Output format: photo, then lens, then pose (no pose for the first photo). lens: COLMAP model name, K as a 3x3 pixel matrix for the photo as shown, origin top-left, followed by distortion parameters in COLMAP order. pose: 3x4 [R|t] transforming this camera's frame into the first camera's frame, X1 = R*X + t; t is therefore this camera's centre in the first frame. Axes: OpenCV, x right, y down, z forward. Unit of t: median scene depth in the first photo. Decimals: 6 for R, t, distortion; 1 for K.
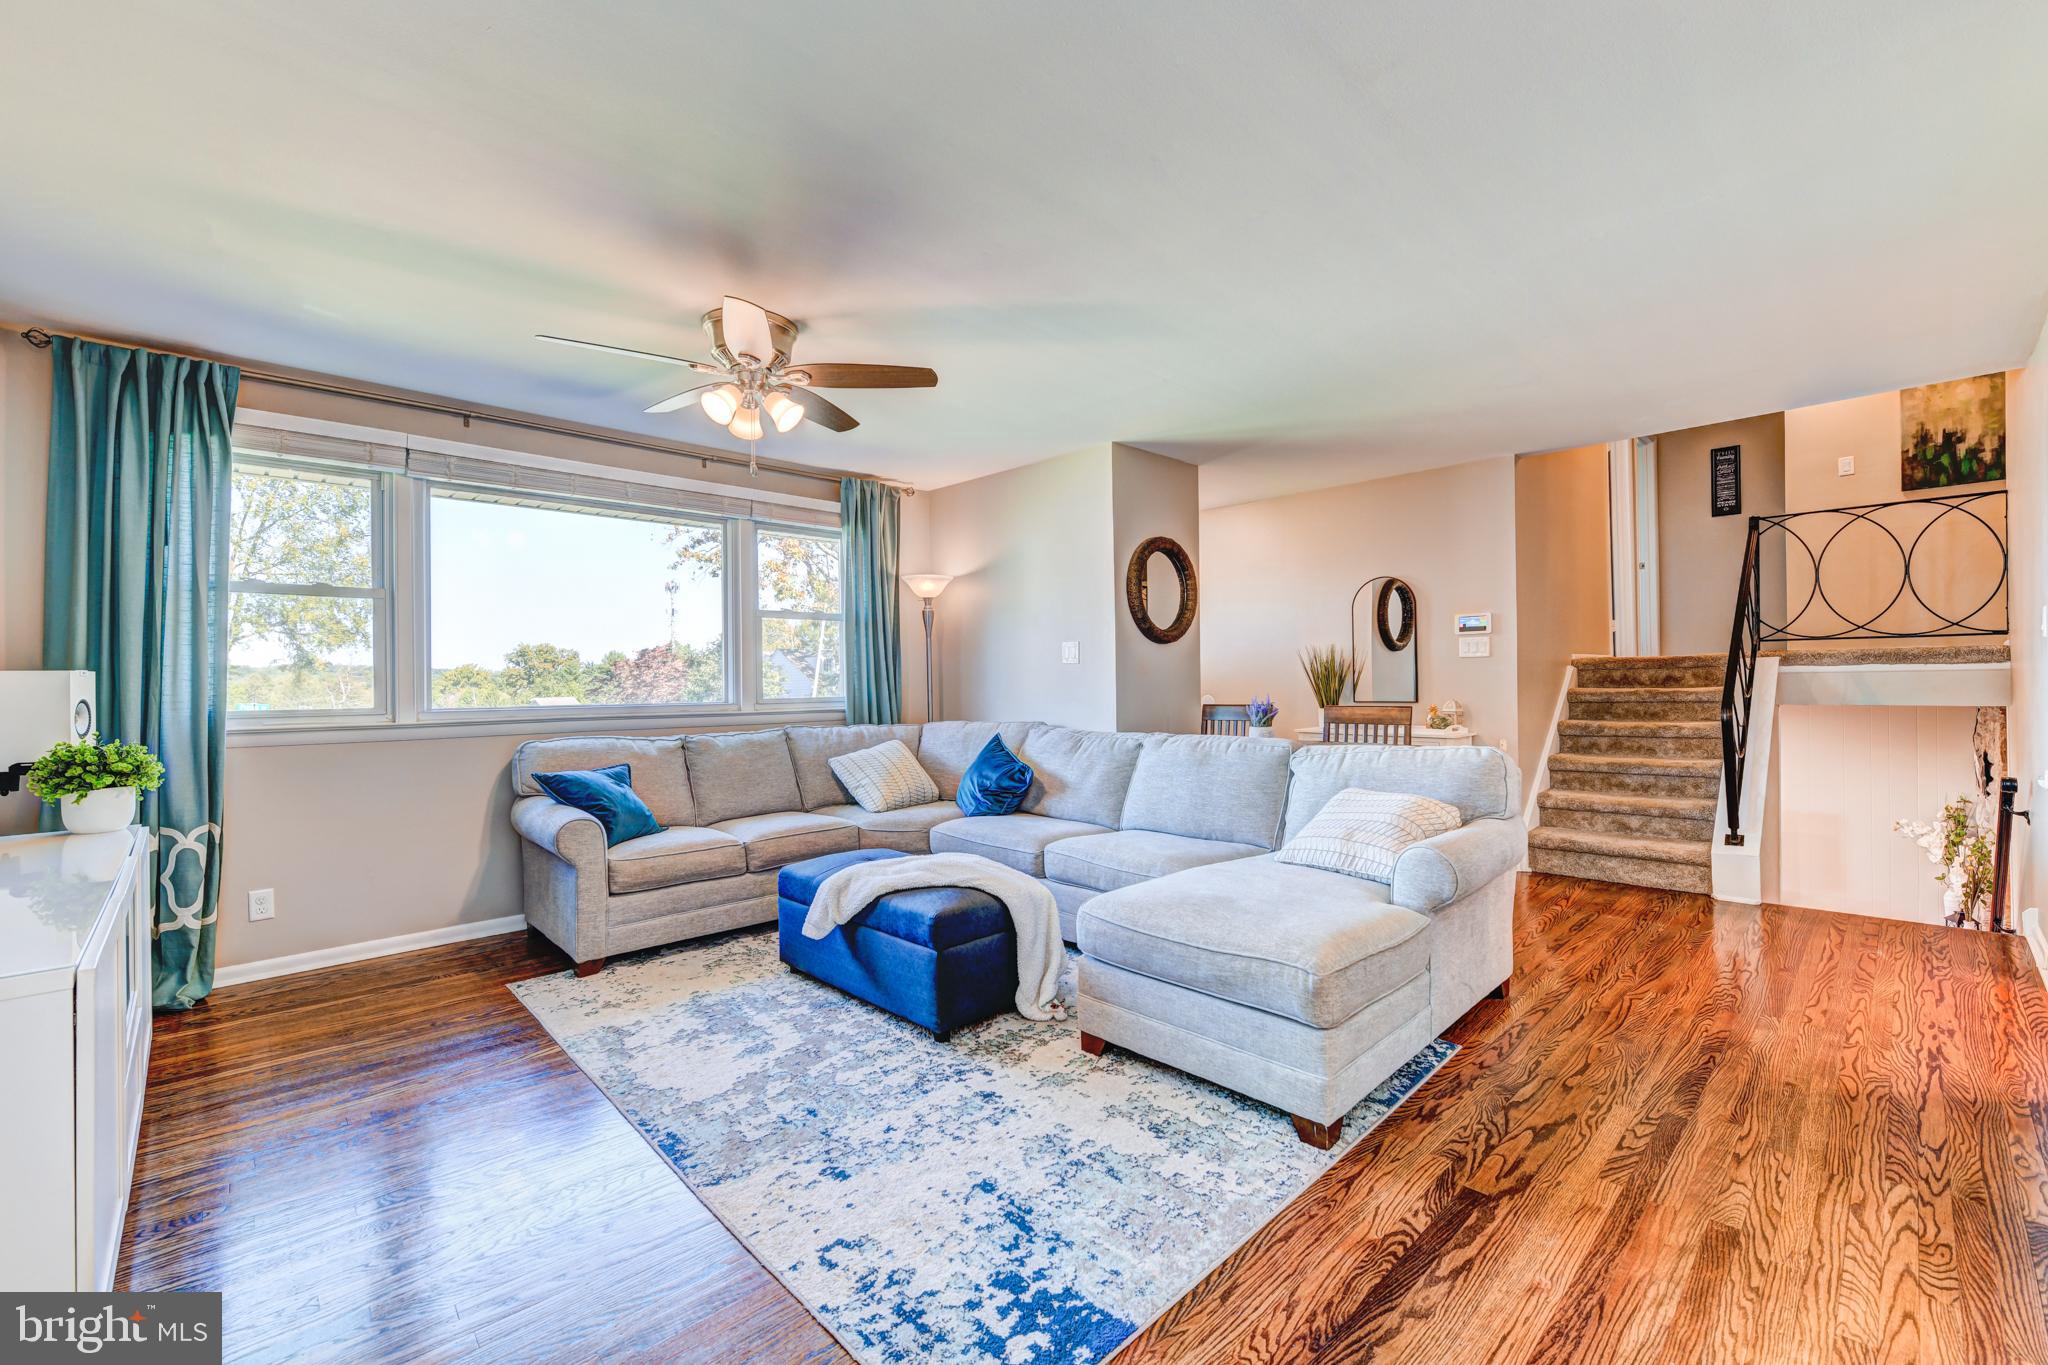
lens RADIAL K [[846.7, 0, 1024.0], [0, 846.7, 682.5], [0, 0, 1]] dist [-0.001541, -0.000200]
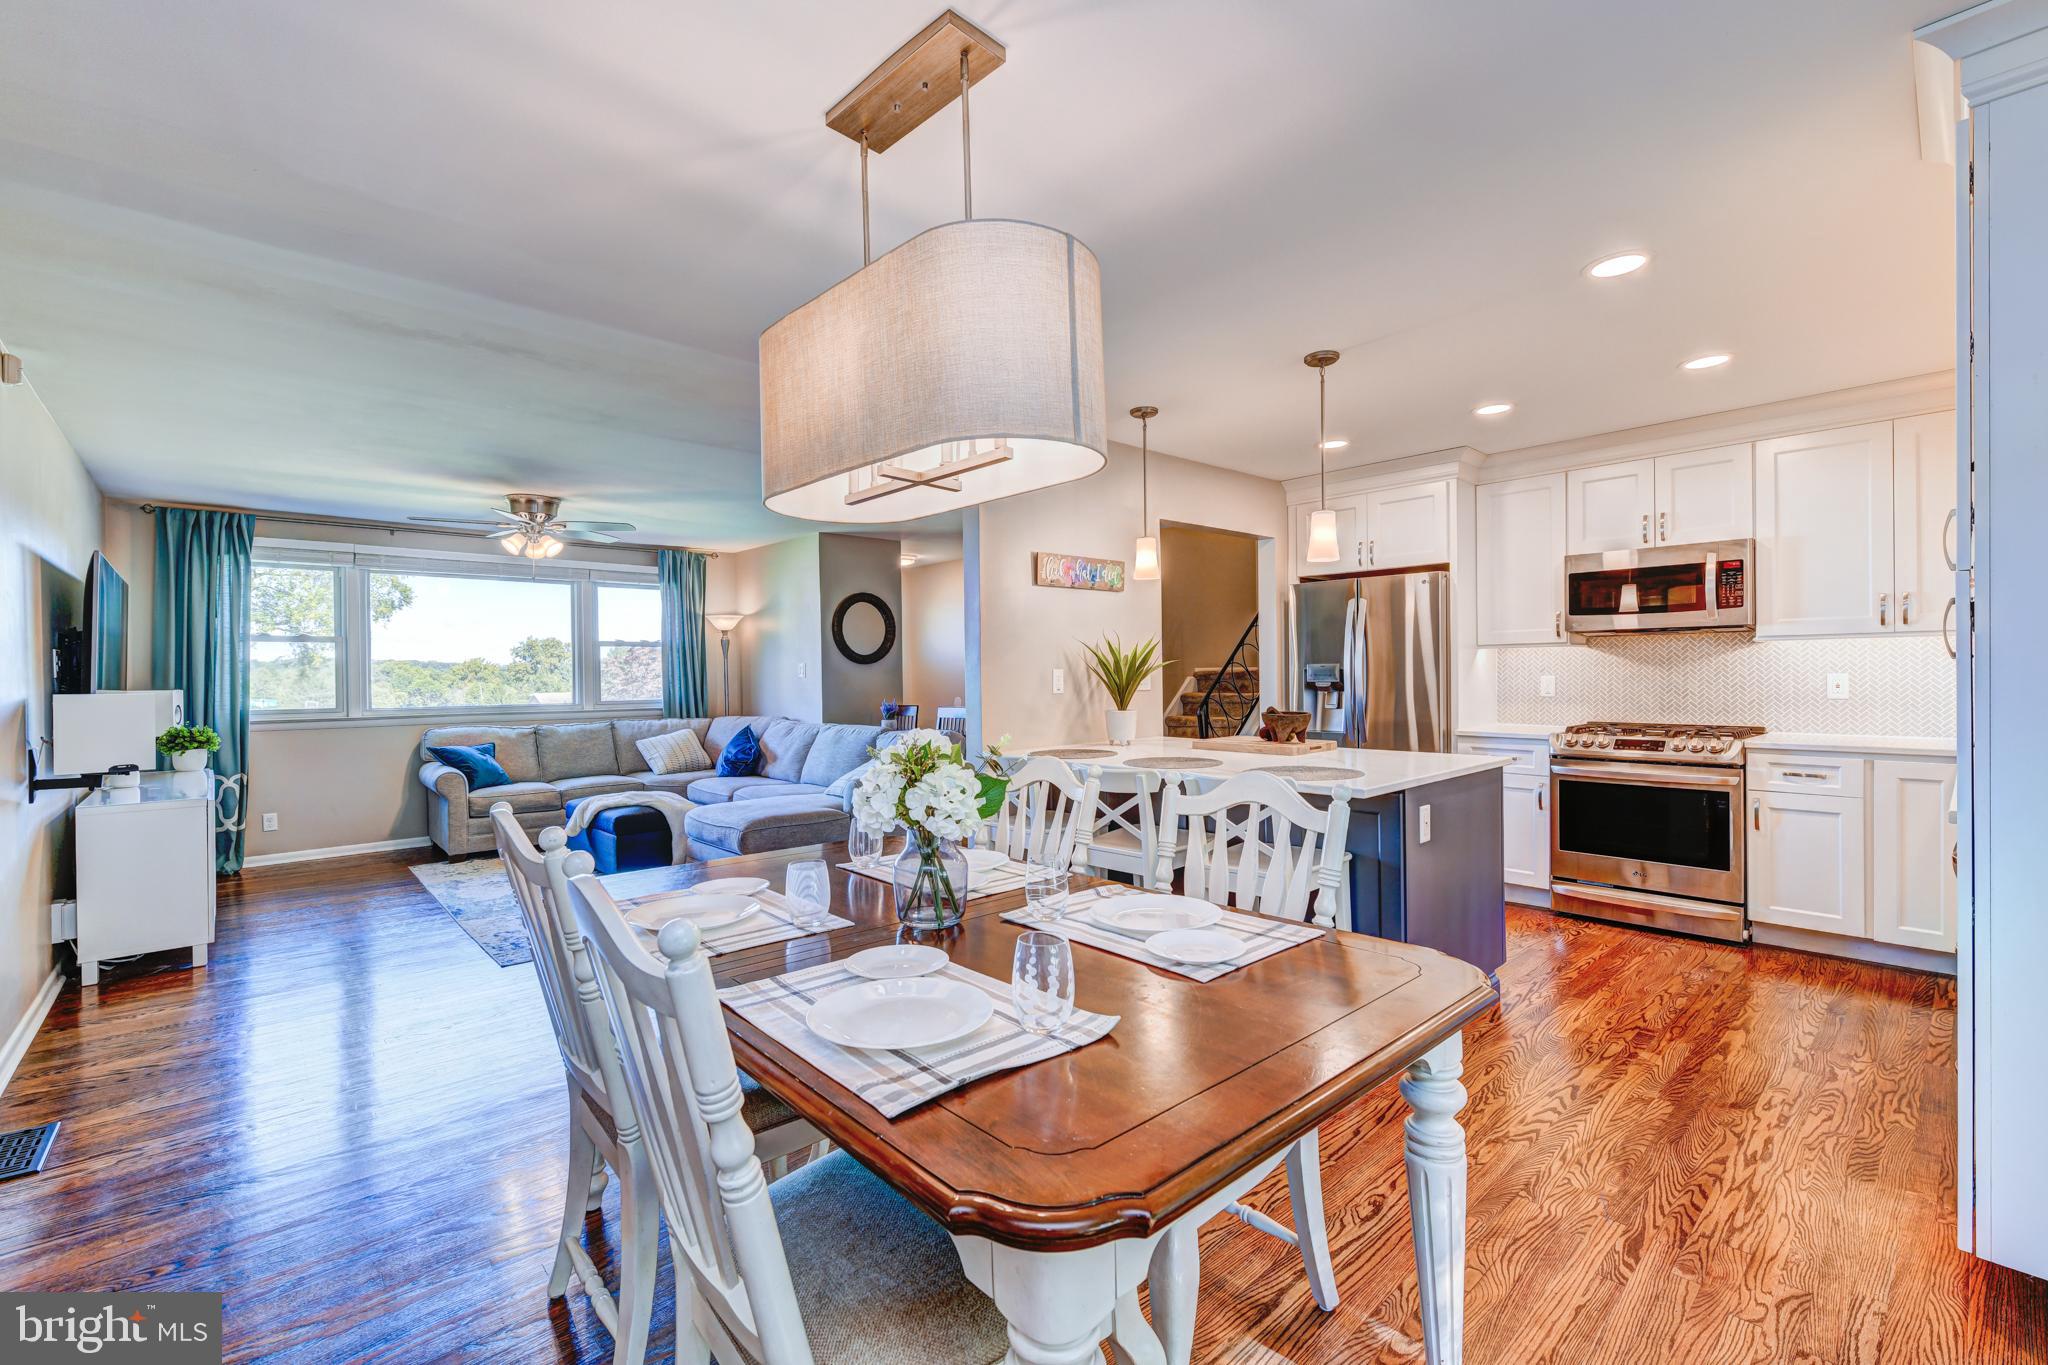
lens RADIAL K [[877.3, 0, 1024.0], [0, 877.3, 682.5], [0, 0, 1]] dist [0.001574, 0.000106]
pose [[0.999747, -0.000370, -0.022503, 0.620479], [0.000527, 0.999976, 0.006957, -0.031651], [0.022500, -0.006967, 0.999723, -0.692456]]
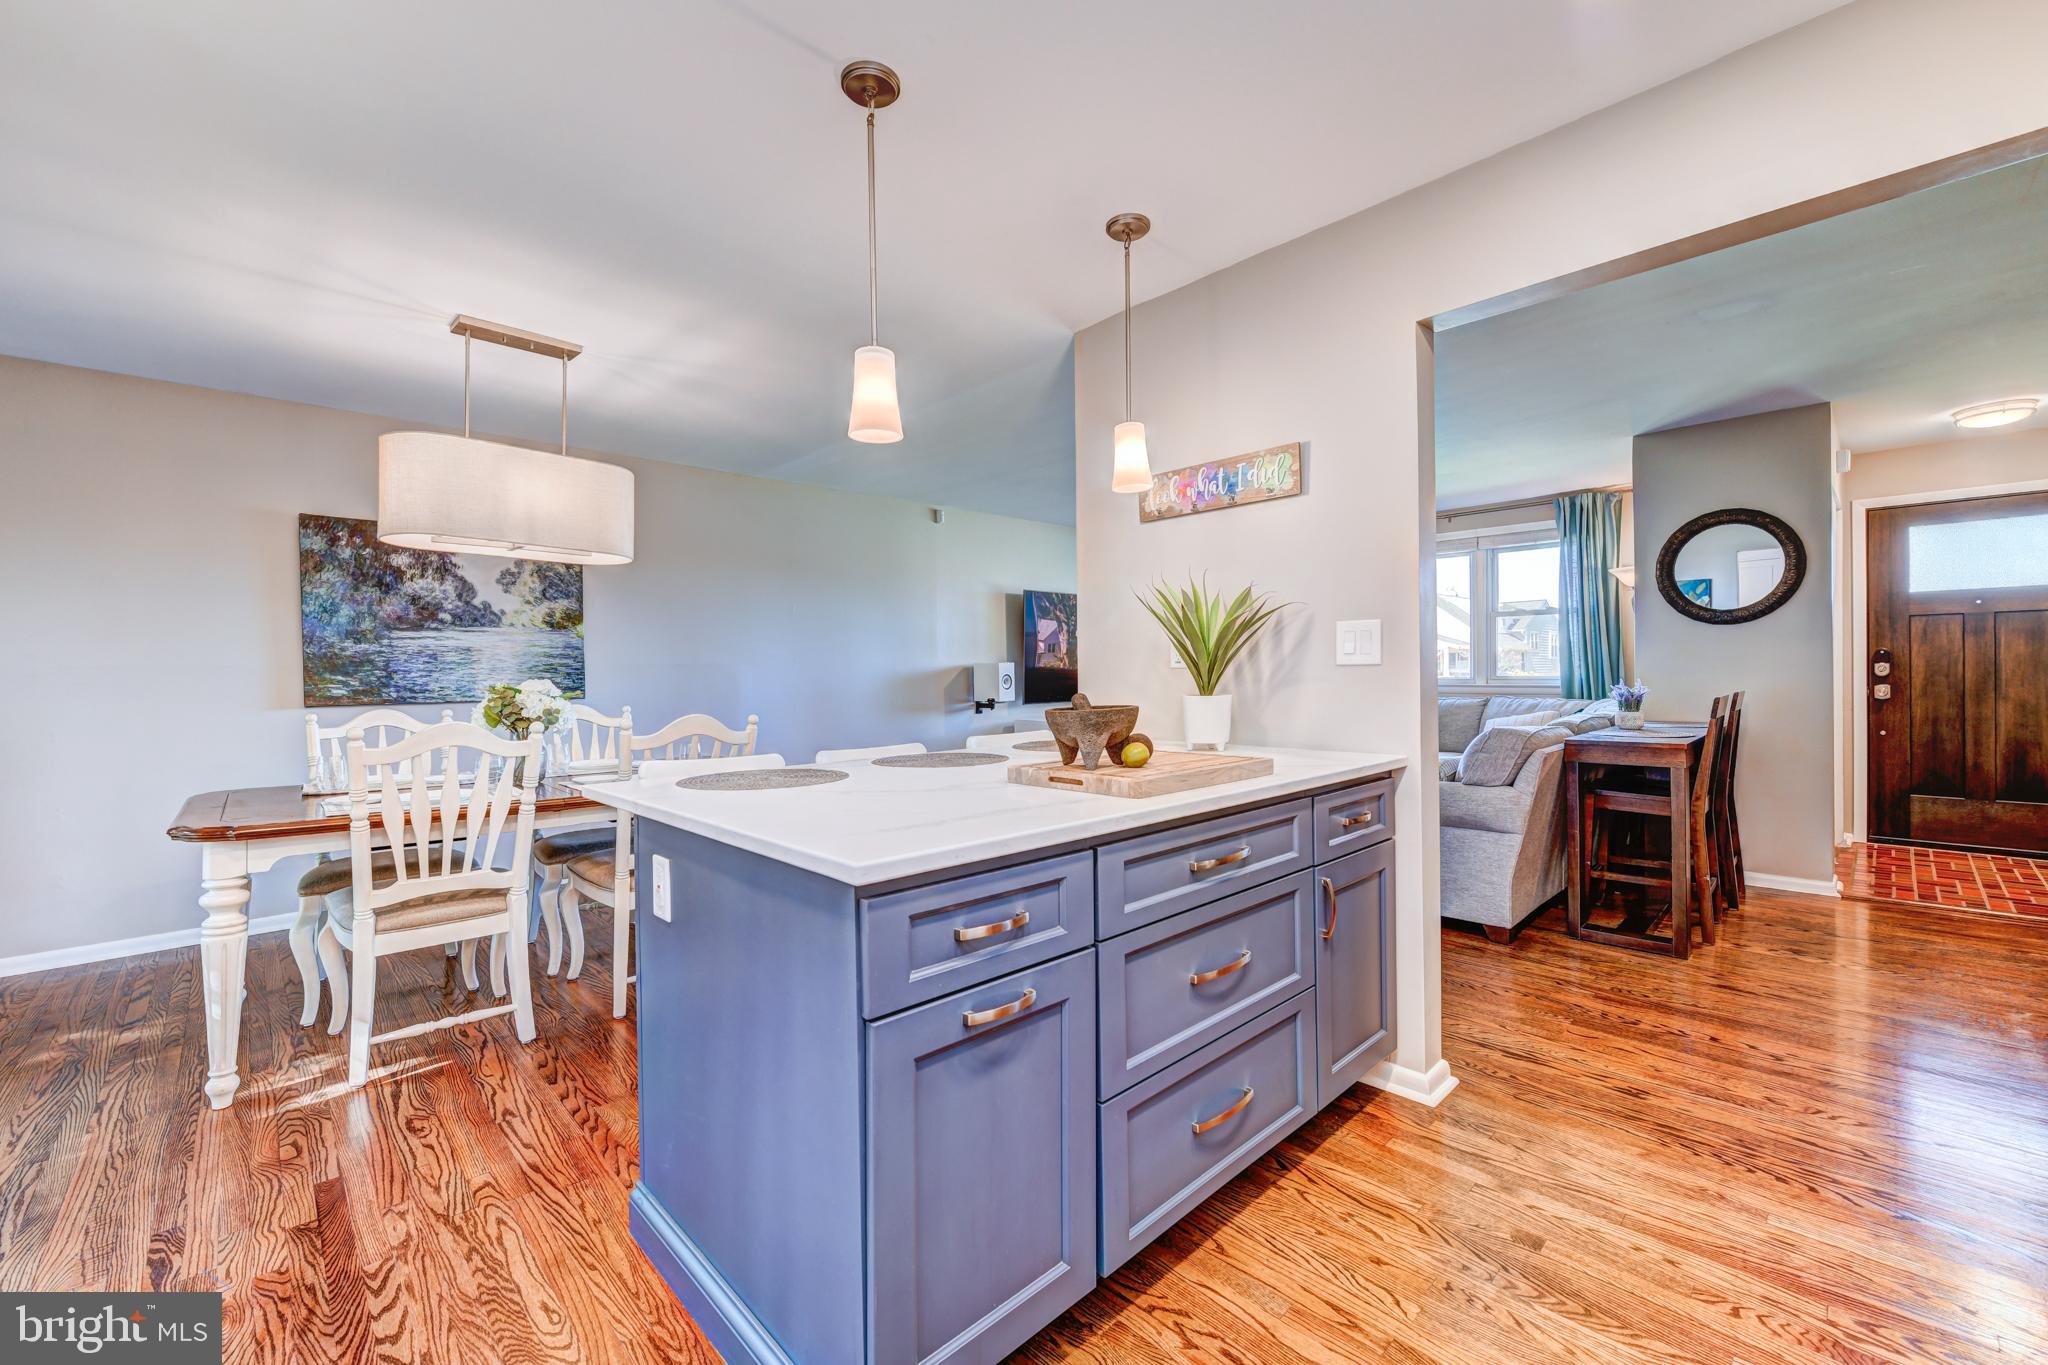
lens RADIAL K [[819.2, 0, 991.2], [0, 819.2, 674.6], [0, 0, 1]] dist [-0.000259, -0.000090]
pose [[-0.016801, 0.017053, -0.999713, 1.382146], [0.007976, 0.999825, 0.016921, -0.017342], [0.999827, -0.007689, -0.016934, 0.271919]]
